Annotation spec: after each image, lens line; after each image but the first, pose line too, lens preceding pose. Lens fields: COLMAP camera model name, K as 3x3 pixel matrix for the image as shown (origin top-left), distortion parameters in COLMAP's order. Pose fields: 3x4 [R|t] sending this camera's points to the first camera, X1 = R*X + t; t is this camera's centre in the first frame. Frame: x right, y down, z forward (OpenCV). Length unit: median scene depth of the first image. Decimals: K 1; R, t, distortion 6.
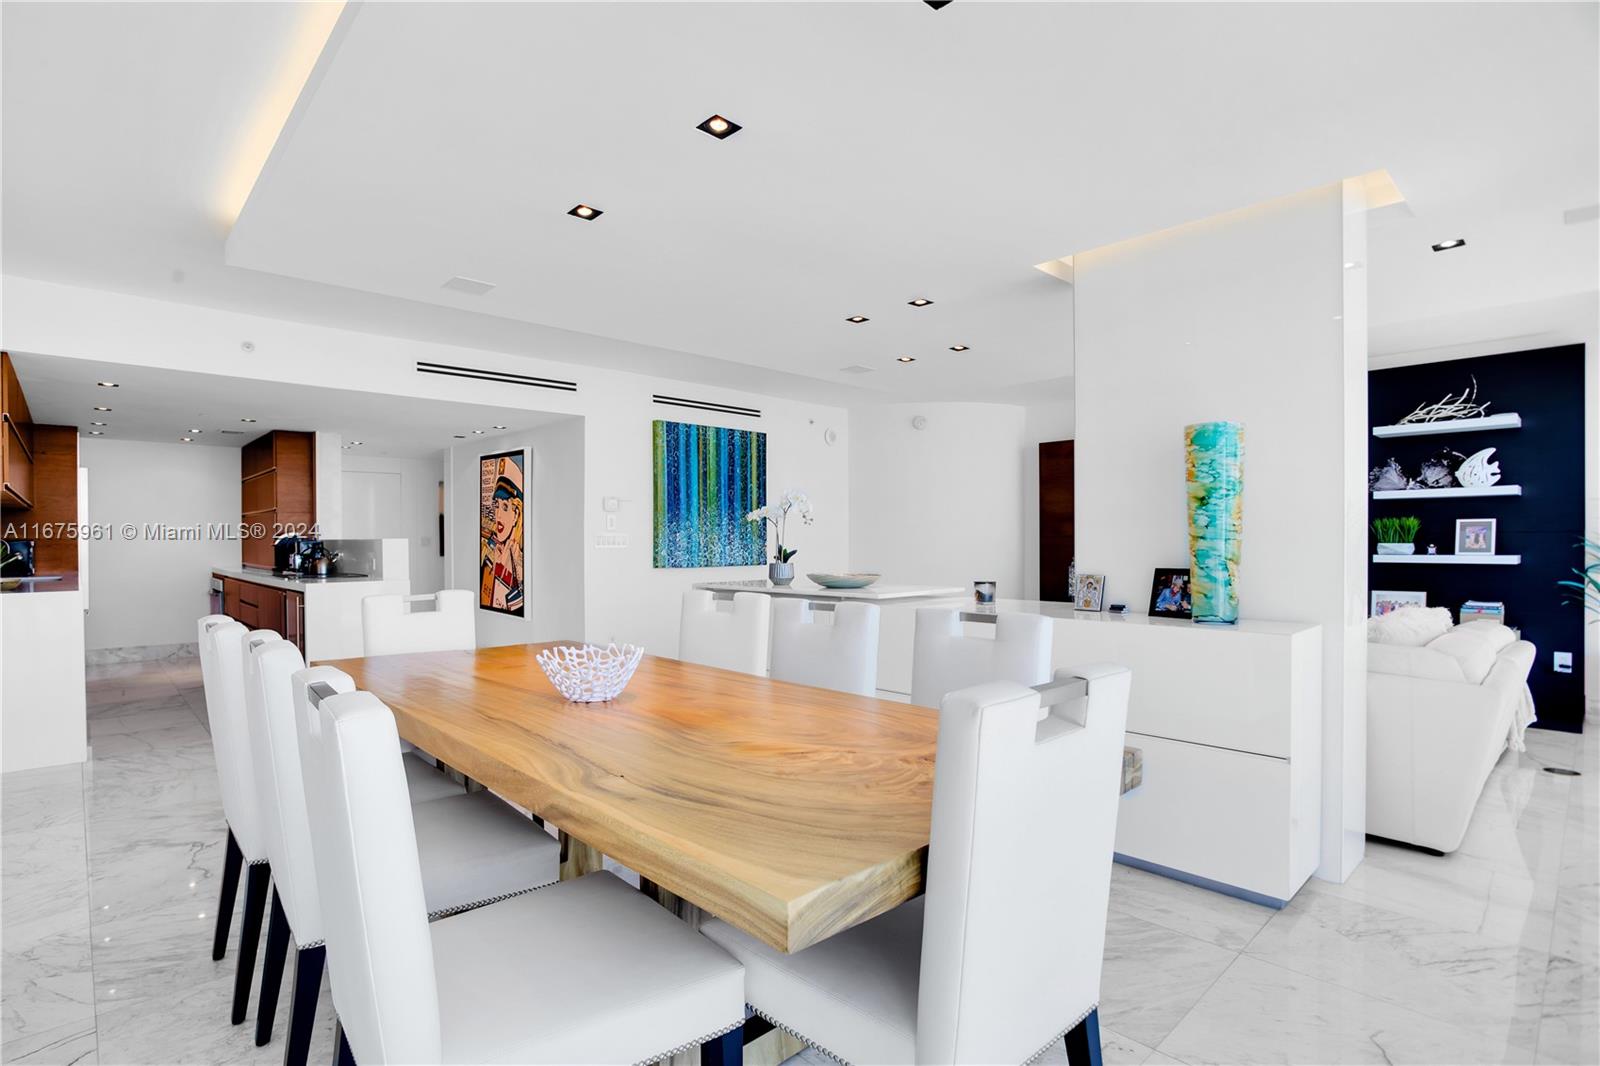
lens RADIAL K [[776.4, 0, 732.8], [0, 776.4, 539.0], [0, 0, 1]] dist [-0.029468, 0.003987]
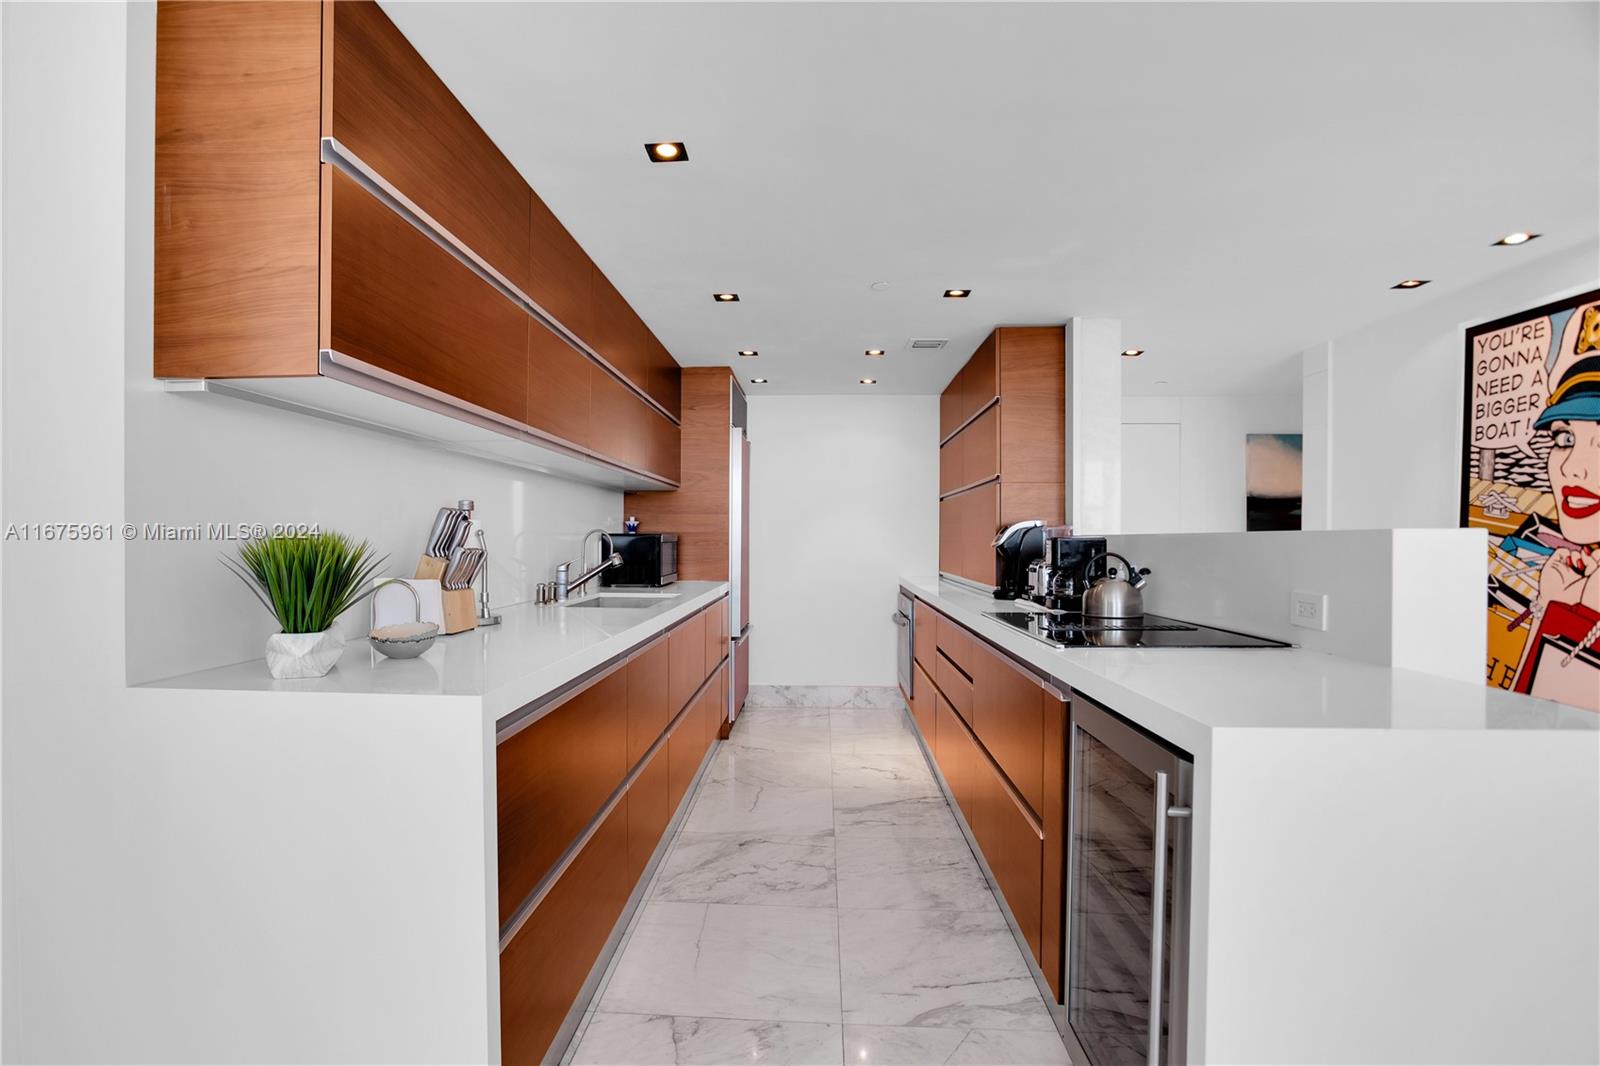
lens RADIAL K [[770.8, 0, 793.4], [0, 770.8, 541.7], [0, 0, 1]] dist [-0.025297, 0.003260]
pose [[0.732873, 0.010553, -0.680284, -0.327653], [-0.007946, 0.999944, 0.006951, 0.003086], [0.680319, 0.000311, 0.732916, 0.501450]]
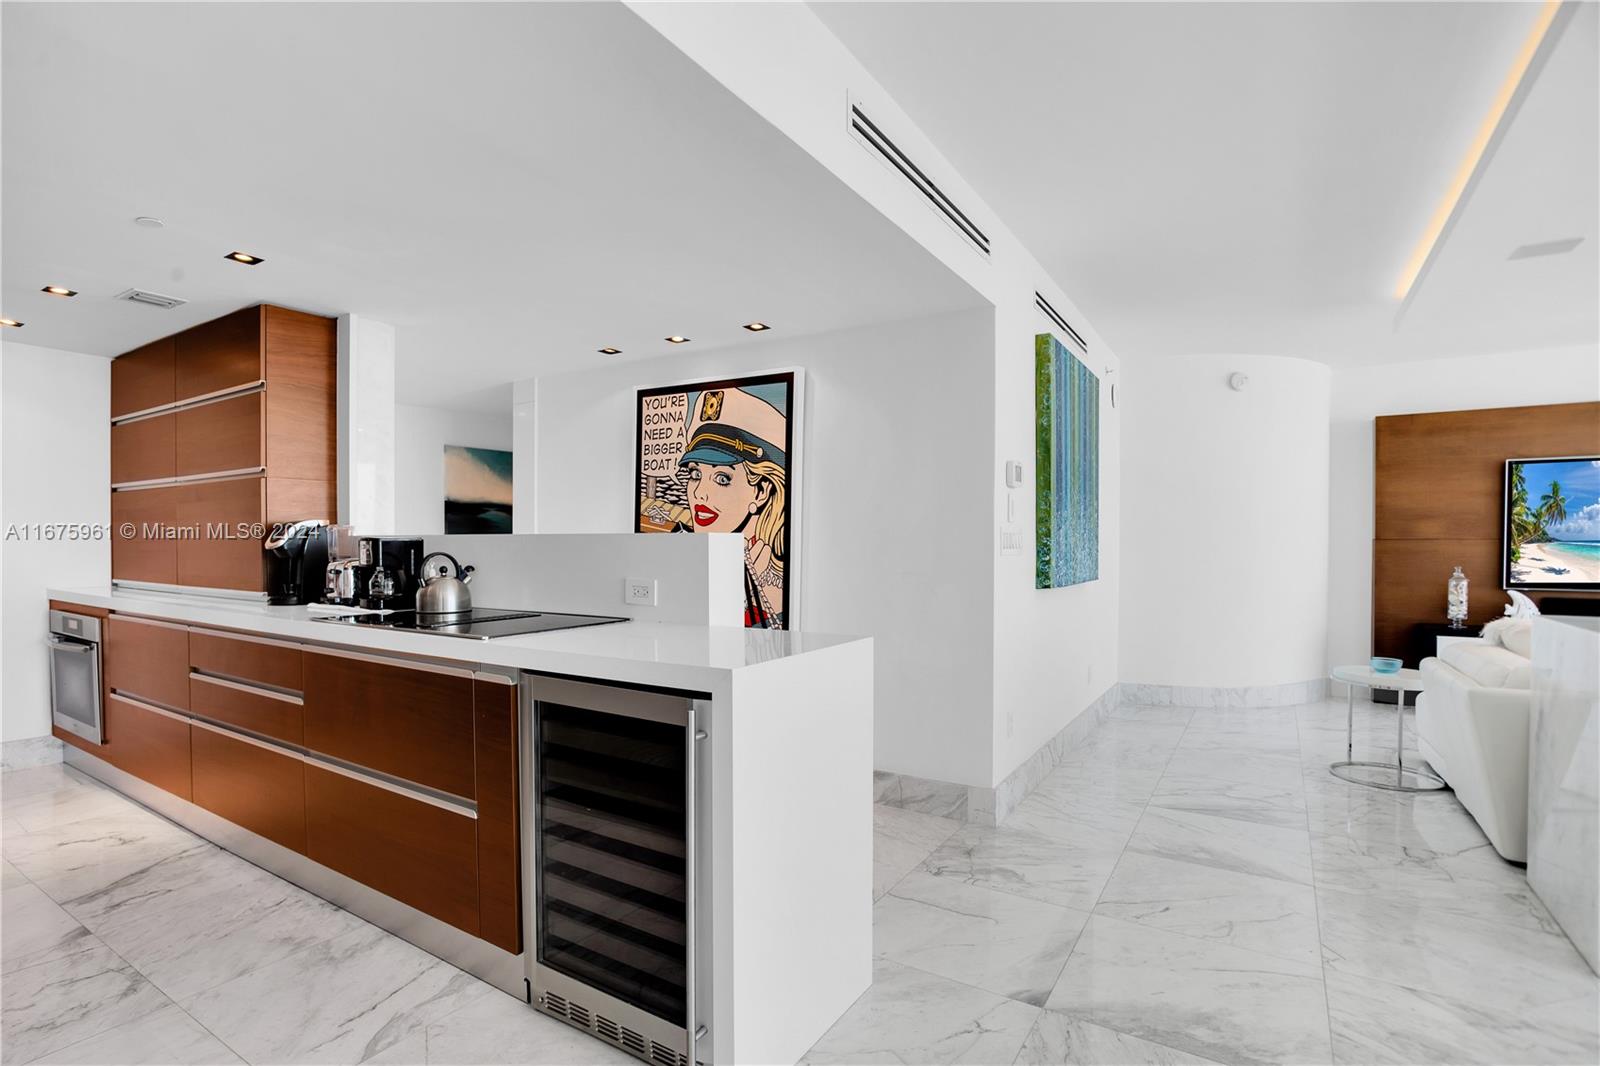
lens RADIAL K [[776.4, 0, 729.5], [0, 776.4, 540.0], [0, 0, 1]] dist [-0.029468, 0.003987]
pose [[0.967019, 0.007045, 0.254607, -0.421861], [-0.006820, 0.999975, -0.001767, 0.003156], [-0.254613, -0.000027, 0.967043, 0.454923]]
